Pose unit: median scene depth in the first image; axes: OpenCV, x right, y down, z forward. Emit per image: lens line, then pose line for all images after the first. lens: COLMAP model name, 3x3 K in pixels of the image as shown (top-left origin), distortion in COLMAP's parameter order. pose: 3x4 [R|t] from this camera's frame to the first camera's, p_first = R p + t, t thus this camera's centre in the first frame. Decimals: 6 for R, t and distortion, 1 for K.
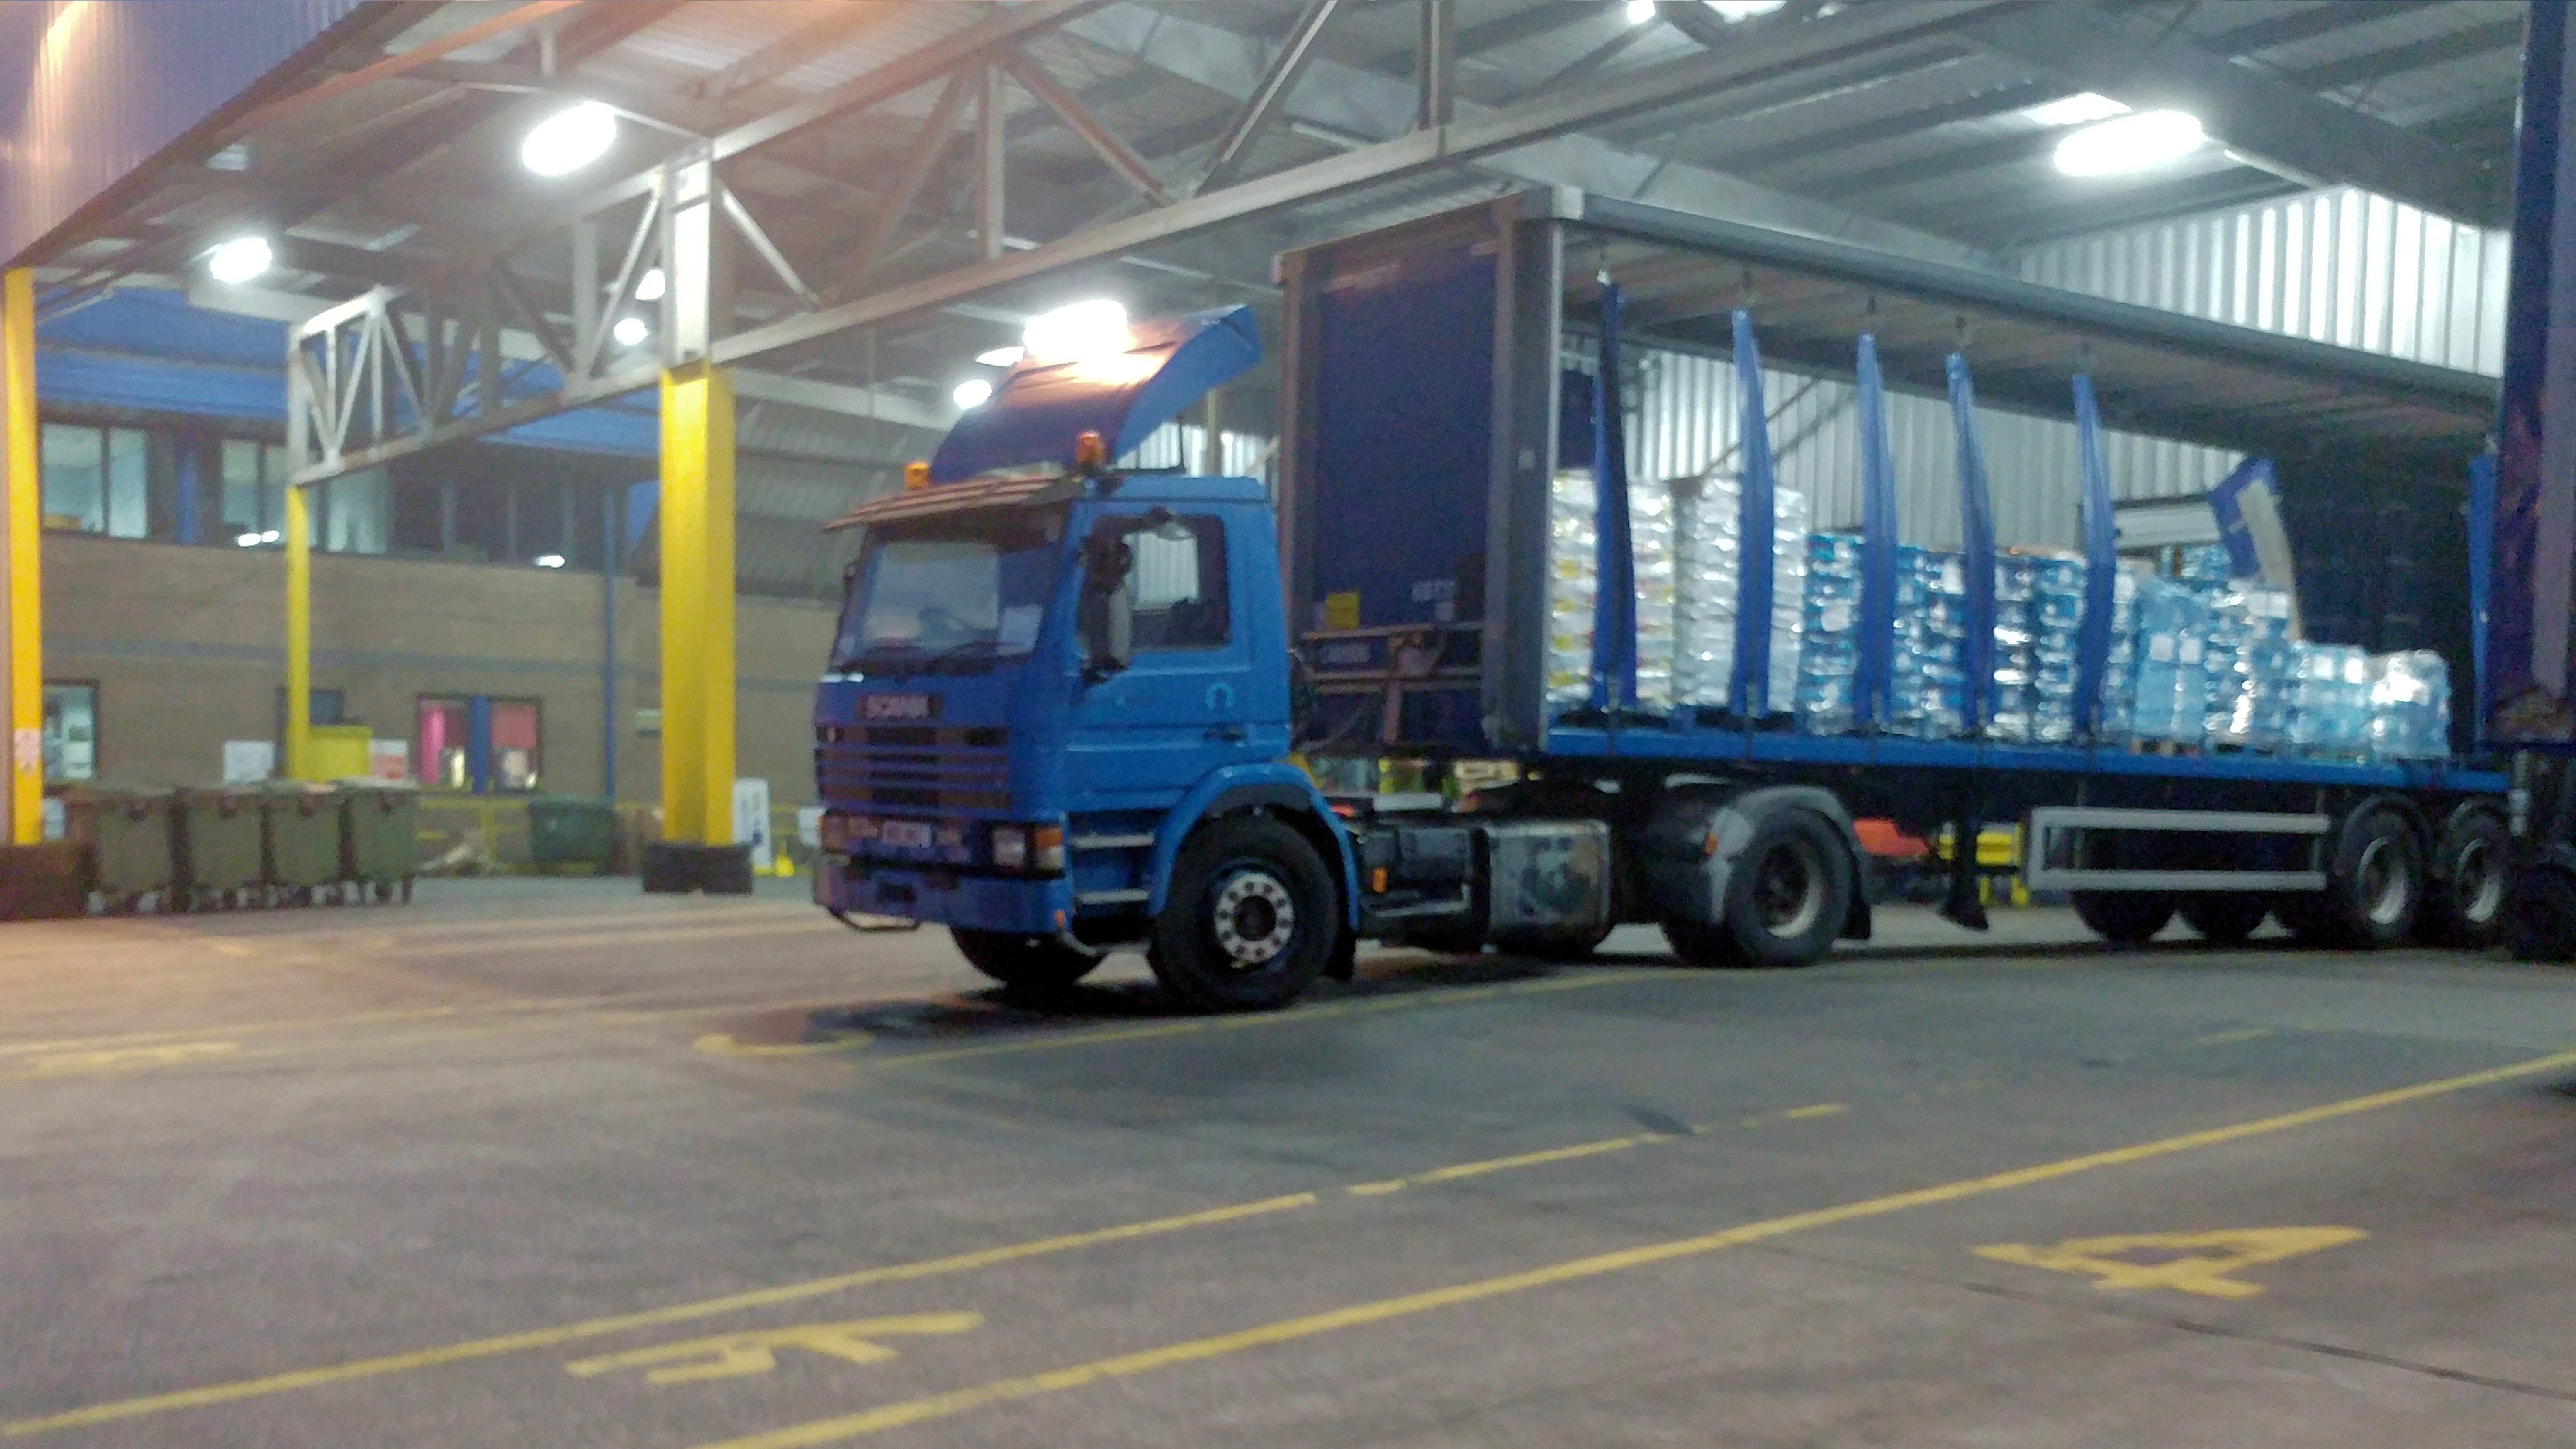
lens RADIAL K [[2328.8, 0, 1284.5], [0, 2328.8, 915.4], [0, 0, 1]] dist [-0.003983, -0.114962]
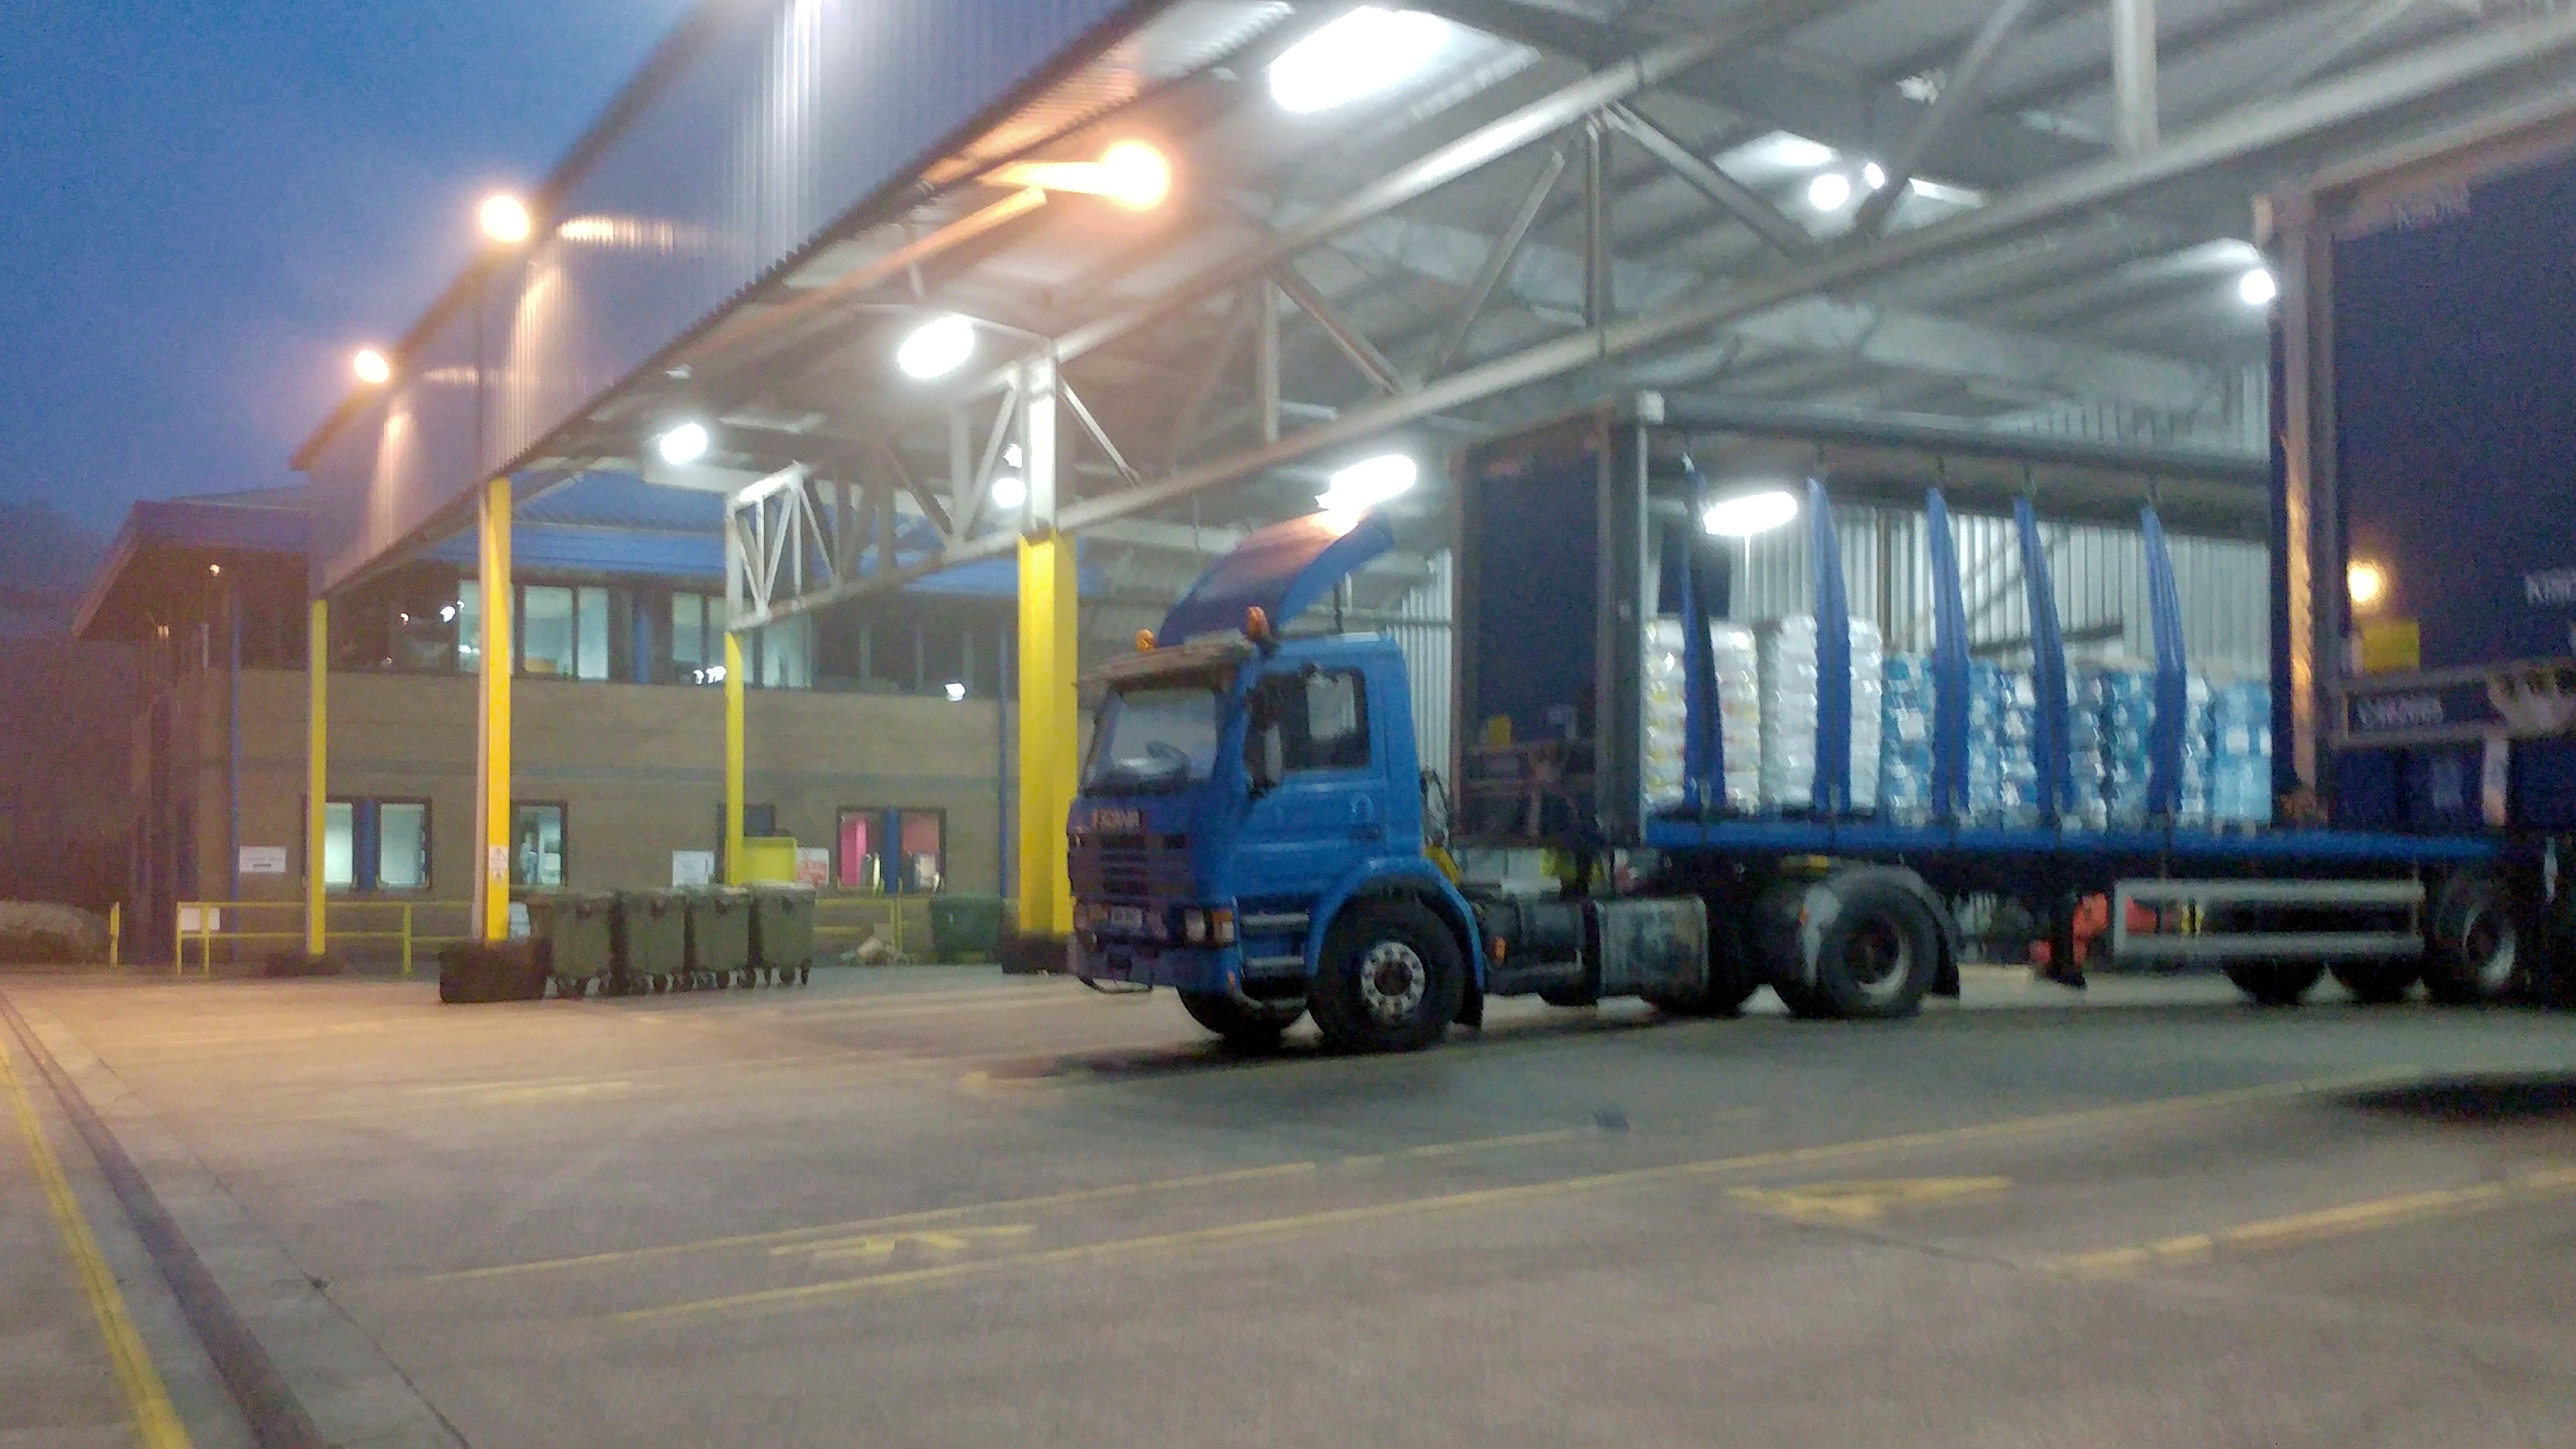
lens RADIAL K [[2199.2, 0, 1342.5], [0, 2199.2, 848.2], [0, 0, 1]] dist [0.007174, 0.137840]
pose [[0.989842, -0.019145, -0.140876, 0.102956], [0.009383, 0.997528, -0.069635, 0.010547], [0.141861, 0.067606, 0.987575, -0.153705]]
